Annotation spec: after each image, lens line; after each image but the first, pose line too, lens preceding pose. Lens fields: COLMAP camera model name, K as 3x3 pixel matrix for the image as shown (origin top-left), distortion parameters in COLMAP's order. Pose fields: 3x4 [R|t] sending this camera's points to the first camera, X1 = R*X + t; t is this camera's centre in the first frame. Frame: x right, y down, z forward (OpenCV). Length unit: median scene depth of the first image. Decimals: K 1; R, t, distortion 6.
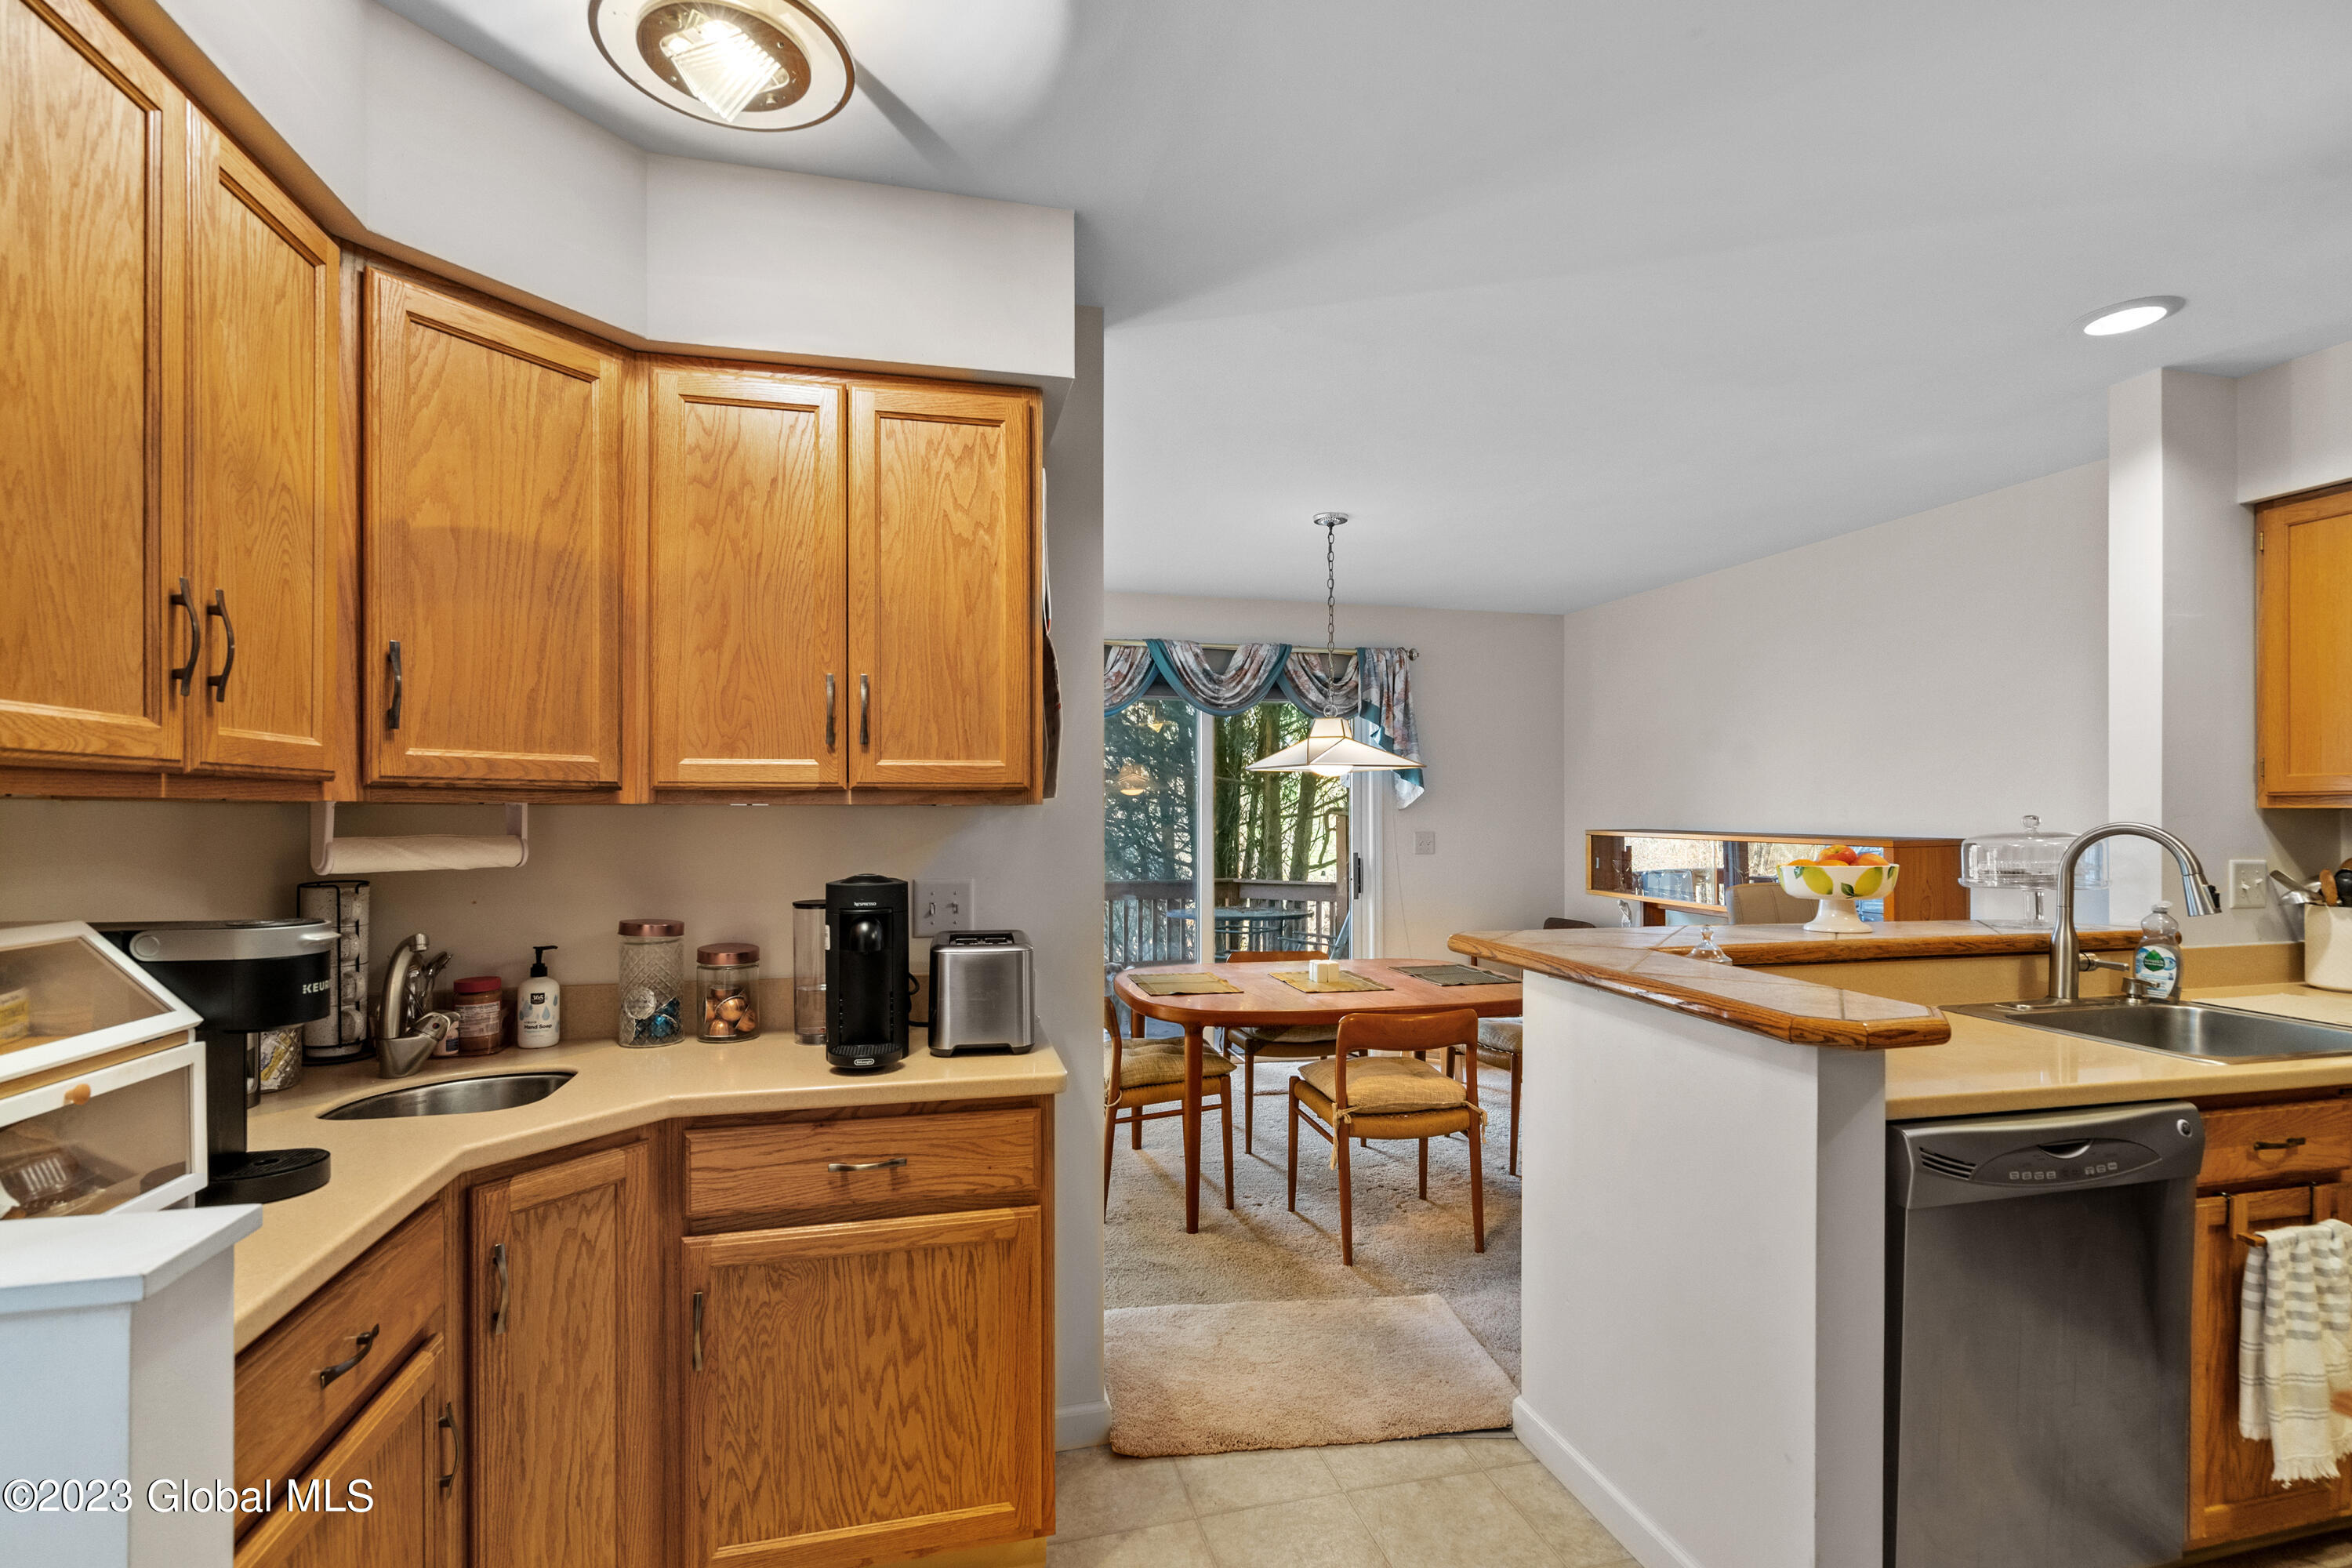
lens RADIAL K [[1090.0, 0, 1192.7], [0, 1090.0, 808.2], [0, 0, 1]] dist [0.002990, 0.000026]
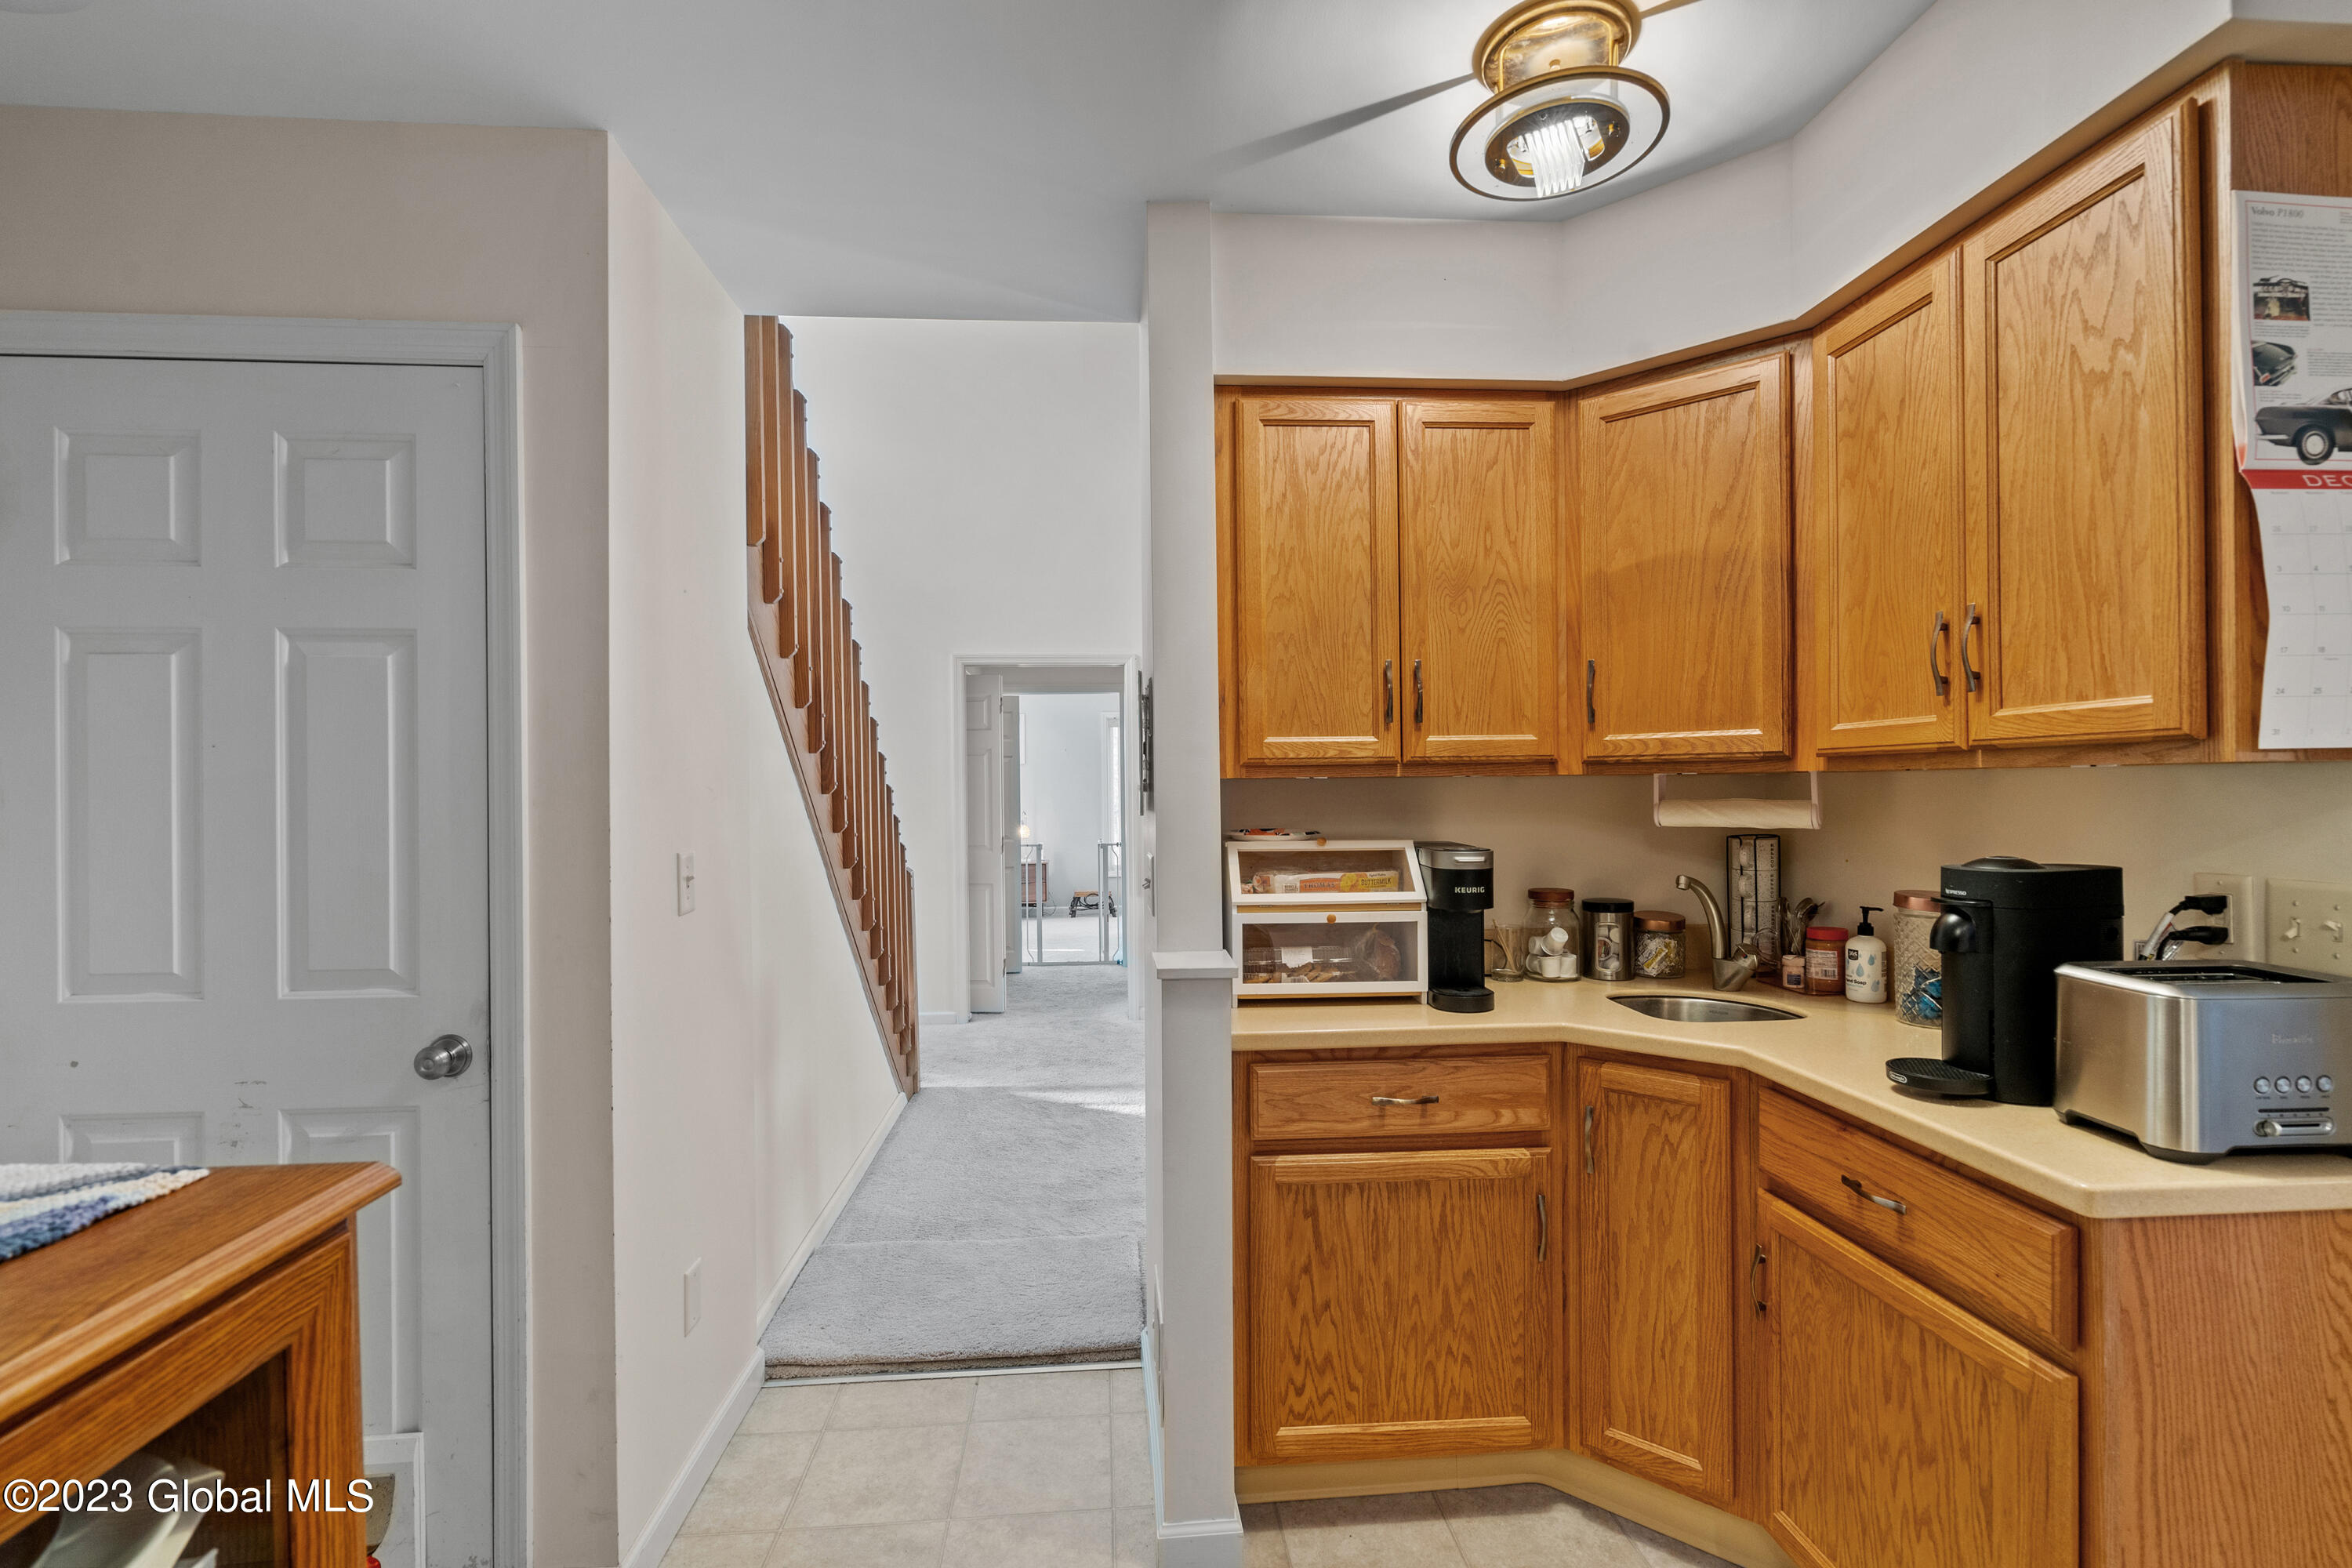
lens RADIAL K [[1090.0, 0, 1191.0], [0, 1090.0, 784.3], [0, 0, 1]] dist [0.002990, 0.000026]
pose [[-0.173787, 0.000127, -0.984783, 0.637360], [0.015425, 0.999878, -0.002593, 0.002130], [0.984662, -0.015641, -0.173768, 0.635593]]
